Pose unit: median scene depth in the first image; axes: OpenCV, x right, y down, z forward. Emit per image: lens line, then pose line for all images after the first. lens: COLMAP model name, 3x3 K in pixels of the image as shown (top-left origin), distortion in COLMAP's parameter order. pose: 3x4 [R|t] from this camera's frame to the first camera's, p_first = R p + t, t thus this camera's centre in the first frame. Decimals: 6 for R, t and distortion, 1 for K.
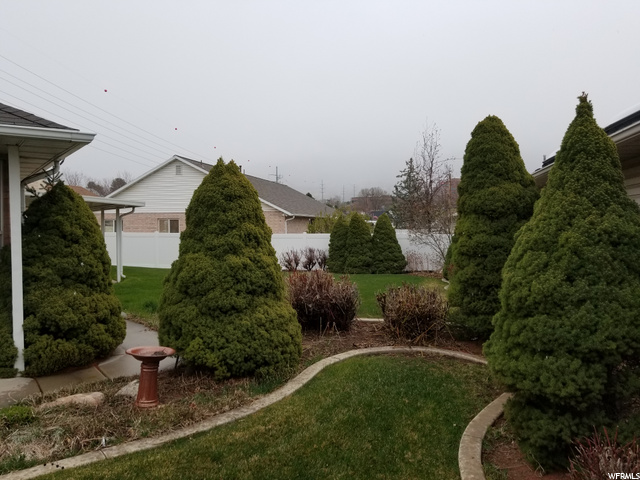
lens RADIAL K [[501.5, 0, 317.4], [0, 501.5, 234.4], [0, 0, 1]] dist [0.107614, -0.161954]
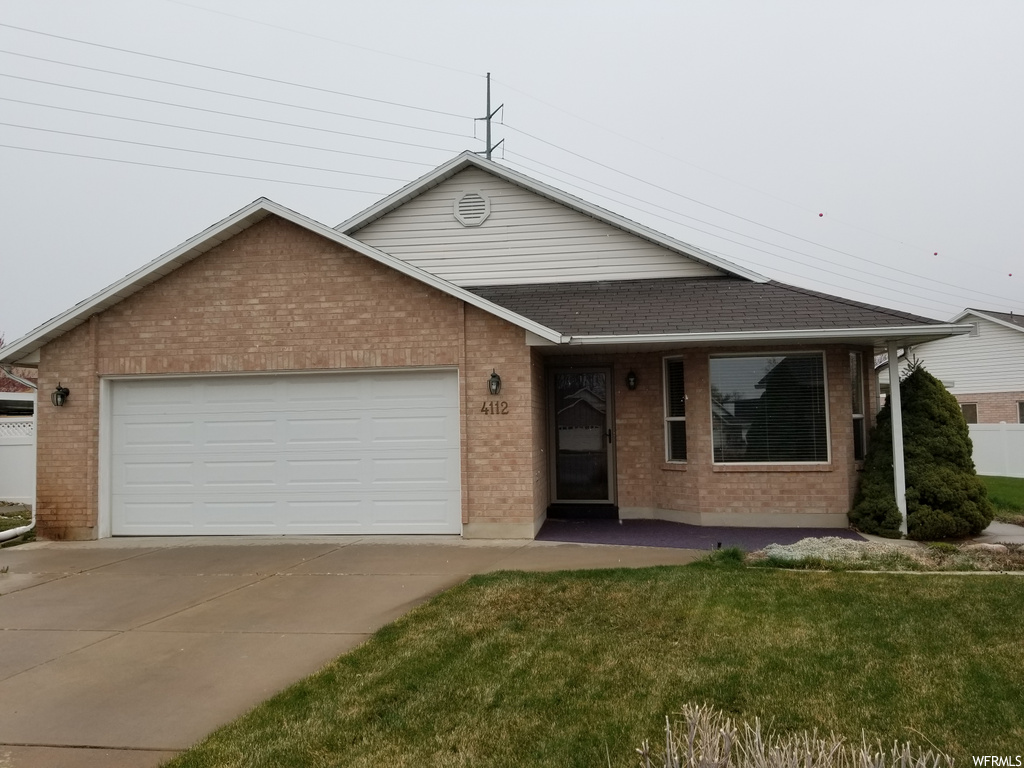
lens RADIAL K [[802.5, 0, 507.8], [0, 802.5, 375.1], [0, 0, 1]] dist [0.107614, -0.161954]
pose [[0.730996, -0.047710, -0.680712, 0.034257], [0.000574, 0.997595, -0.069304, 0.033298], [0.682382, 0.050271, 0.729265, -0.914141]]
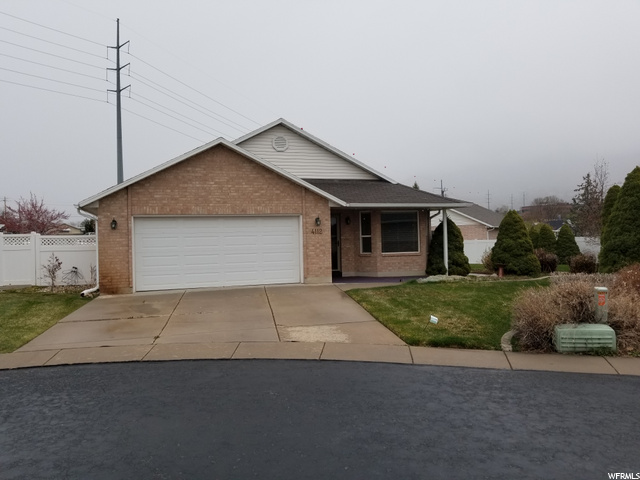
lens RADIAL K [[501.5, 0, 317.4], [0, 501.5, 234.4], [0, 0, 1]] dist [0.107614, -0.161954]
pose [[0.951388, -0.018390, -0.307446, -0.347435], [0.010493, 0.999572, -0.027320, 0.074245], [0.307817, 0.022766, 0.951173, -2.236931]]
